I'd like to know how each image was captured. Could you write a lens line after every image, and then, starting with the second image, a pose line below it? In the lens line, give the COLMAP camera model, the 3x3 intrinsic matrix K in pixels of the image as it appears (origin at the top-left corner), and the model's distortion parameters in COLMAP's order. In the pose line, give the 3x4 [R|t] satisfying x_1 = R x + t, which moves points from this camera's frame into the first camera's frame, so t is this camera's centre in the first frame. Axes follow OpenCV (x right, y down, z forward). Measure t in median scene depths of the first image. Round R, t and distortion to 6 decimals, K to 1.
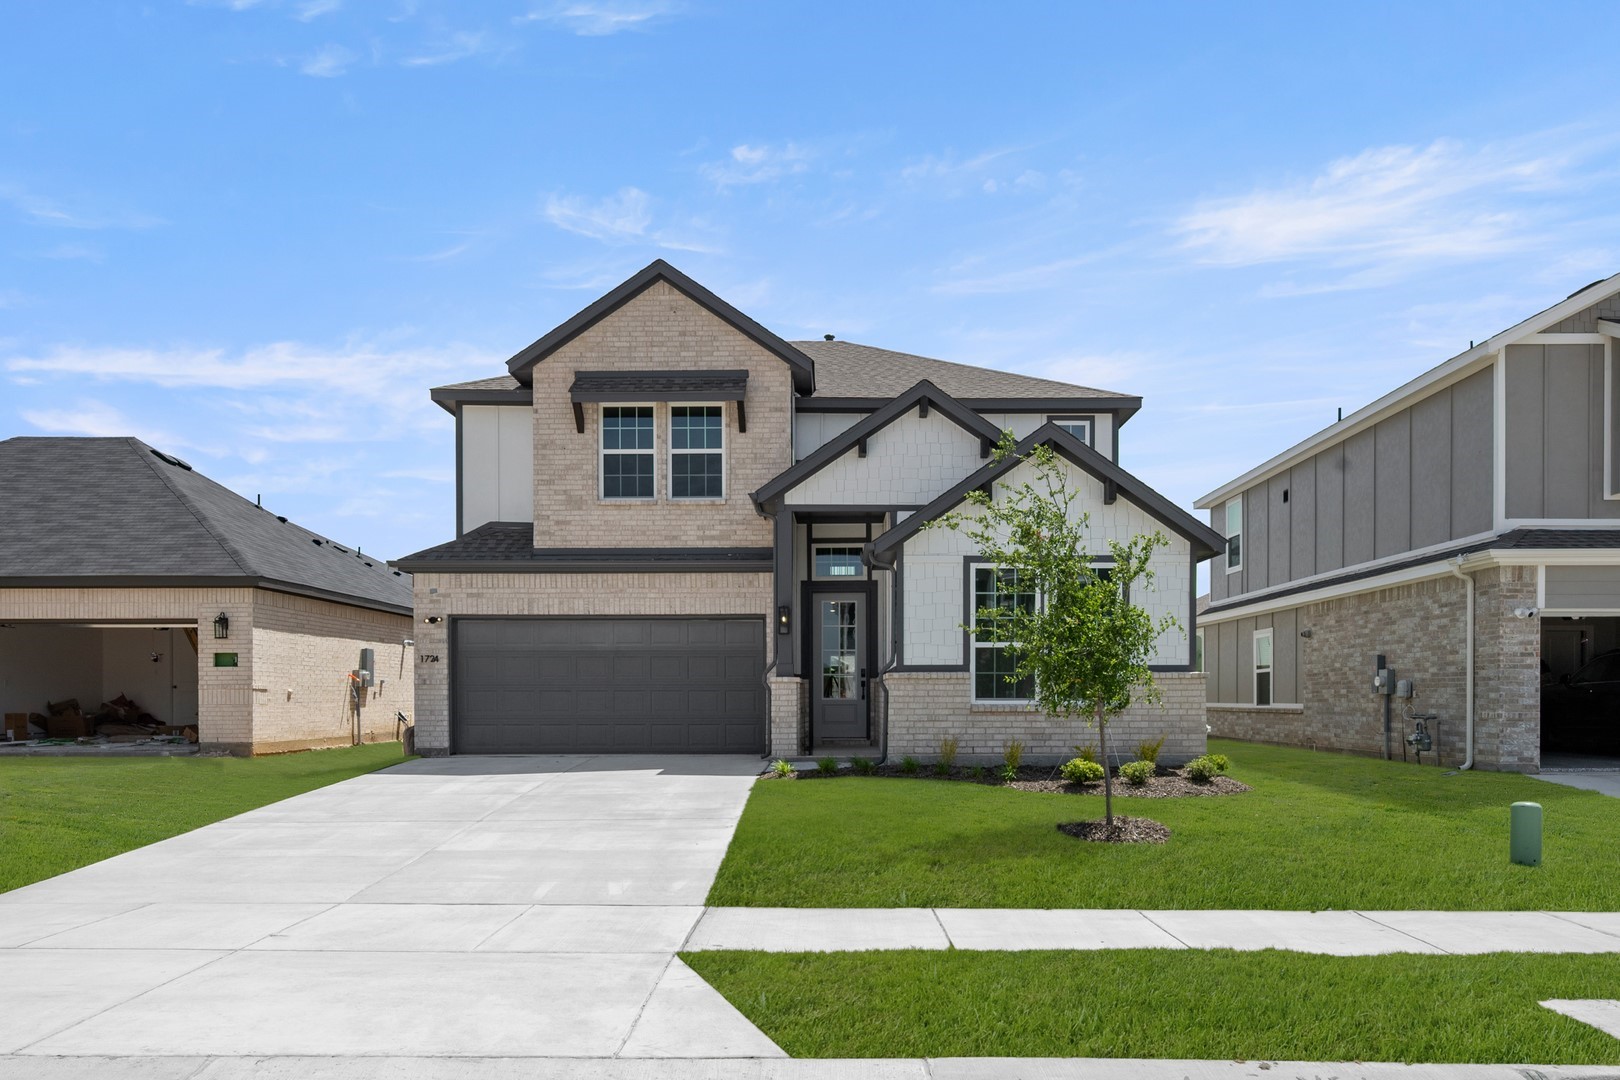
lens RADIAL K [[901.6, 0, 814.2], [0, 901.6, 579.3], [0, 0, 1]] dist [0.003506, 0.000030]
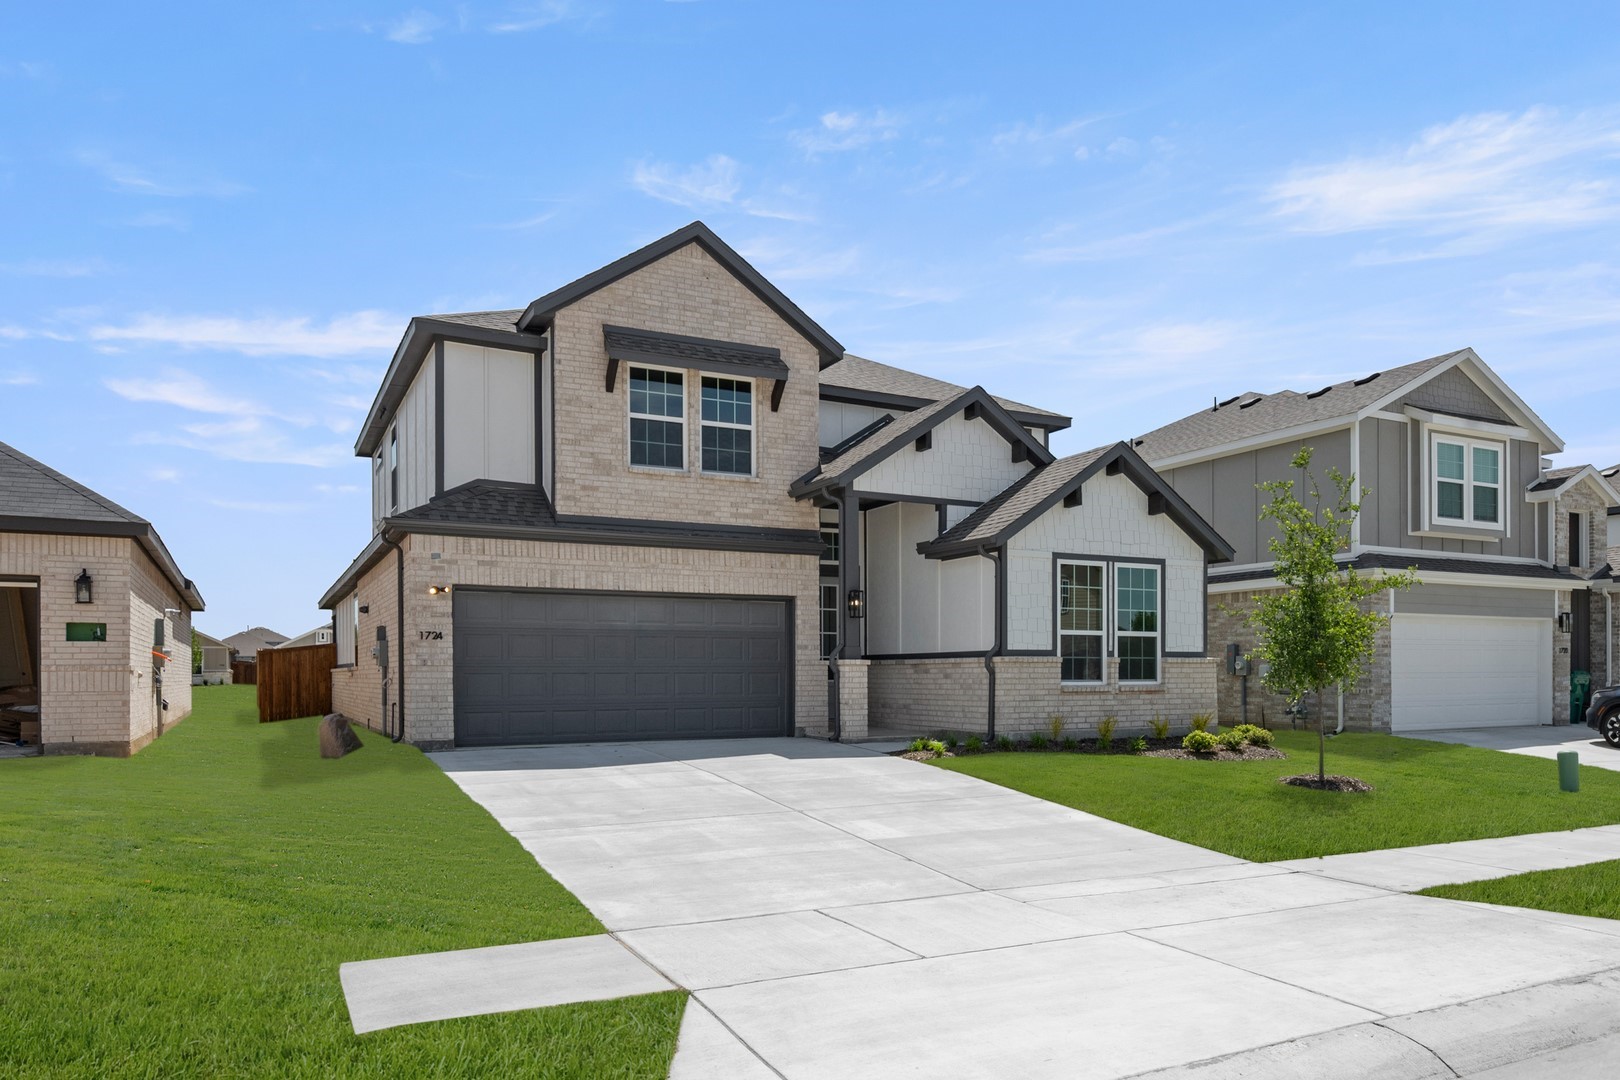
lens RADIAL K [[928.3, 0, 805.8], [0, 928.3, 543.5], [0, 0, 1]] dist [0.001723, -0.000161]
pose [[0.913931, 0.055549, 0.402050, -0.454858], [-0.049932, 0.998453, -0.024445, 0.005067], [-0.402786, 0.002266, 0.915292, 0.054220]]
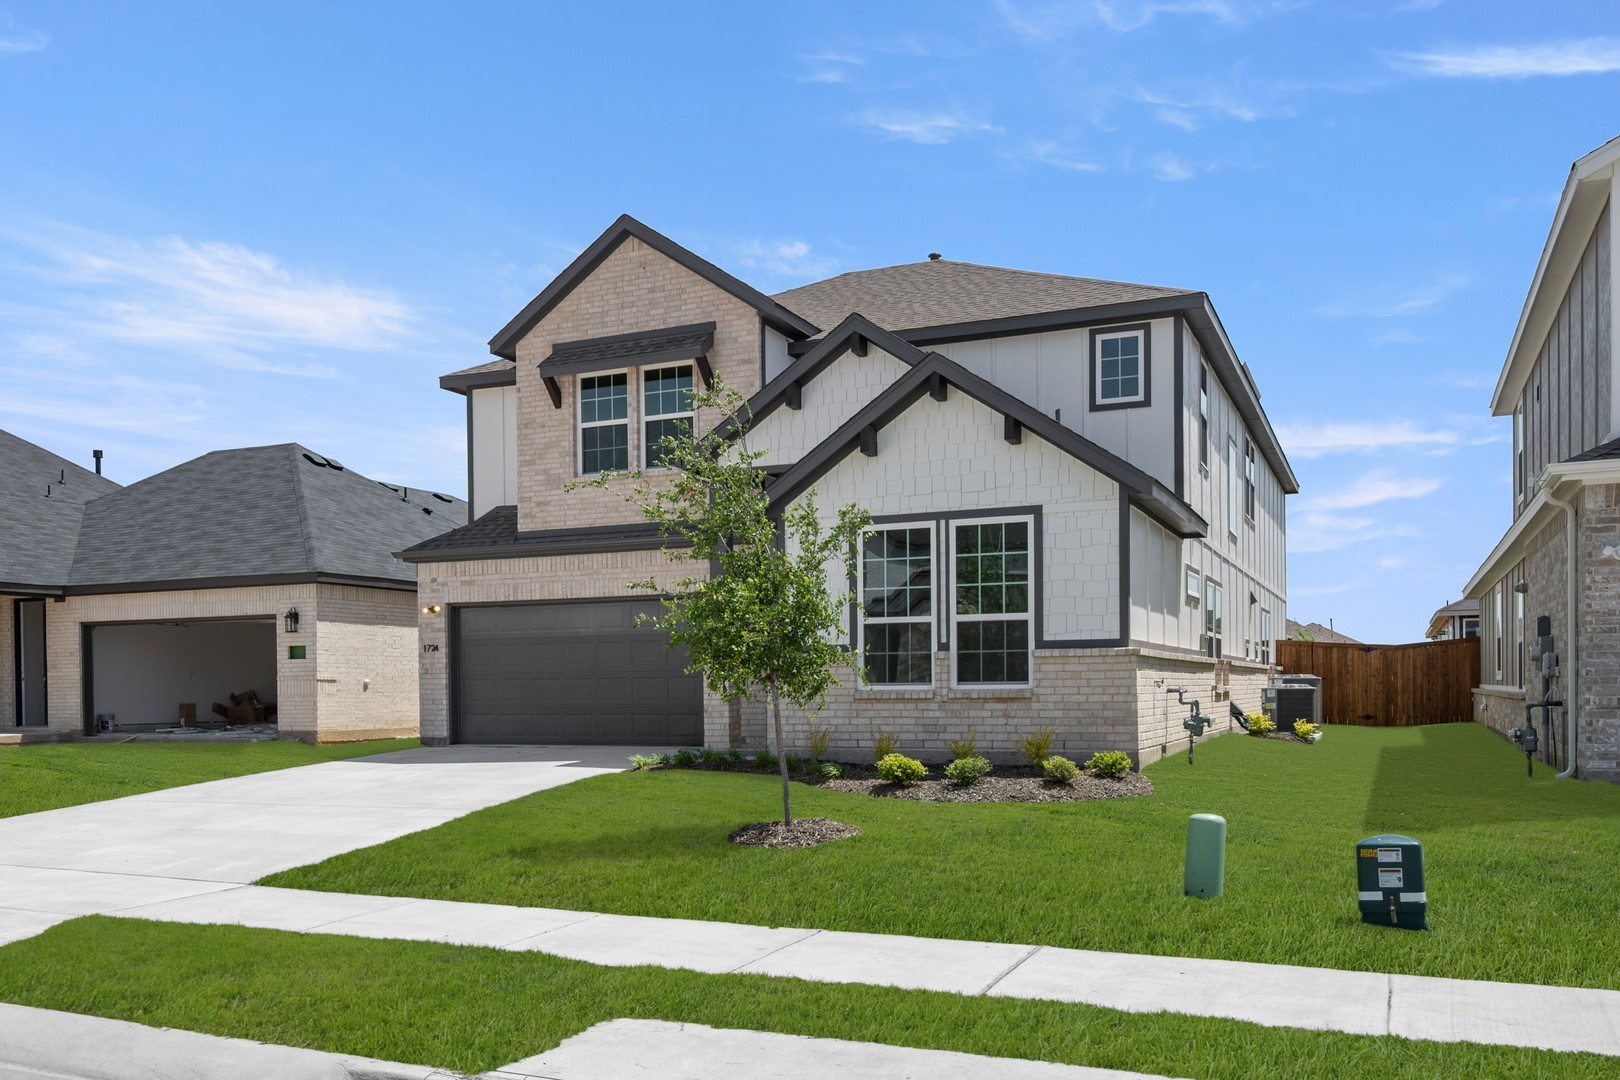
lens RADIAL K [[1078.4, 0, 814.4], [0, 1078.4, 537.6], [0, 0, 1]] dist [0.005700, 0.000071]
pose [[0.940880, -0.053815, -0.334439, 0.376990], [0.052456, 0.998537, -0.013100, 0.003629], [0.334655, -0.005218, 0.942326, 0.013922]]
